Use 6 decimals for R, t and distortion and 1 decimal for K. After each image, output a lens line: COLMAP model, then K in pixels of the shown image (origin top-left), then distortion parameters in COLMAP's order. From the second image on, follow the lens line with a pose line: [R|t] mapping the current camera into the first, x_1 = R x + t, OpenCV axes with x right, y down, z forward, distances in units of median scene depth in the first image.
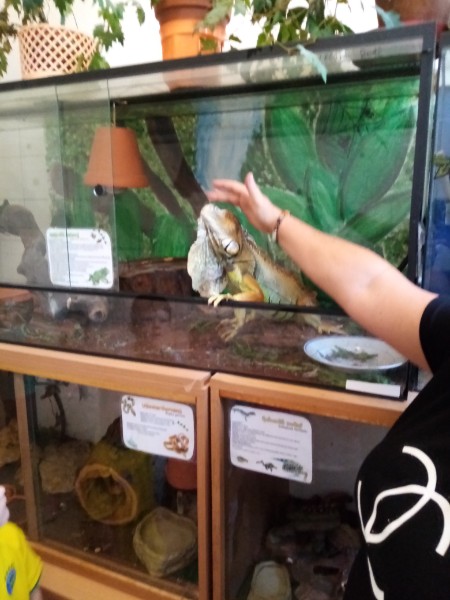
lens RADIAL K [[471.8, 0, 225.0], [0, 471.8, 300.0], [0, 0, 1]] dist [0.035695, -0.068311]
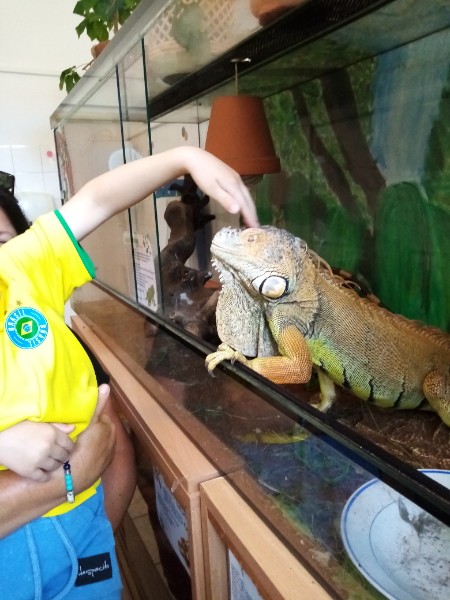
lens RADIAL K [[474.5, 0, 222.4], [0, 474.5, 300.6], [0, 0, 1]] dist [0.036006, -0.074826]
pose [[0.763208, 0.102419, -0.637985, 0.298431], [-0.072660, 0.994699, 0.072763, -0.103535], [0.642055, -0.009177, 0.766604, 0.432304]]
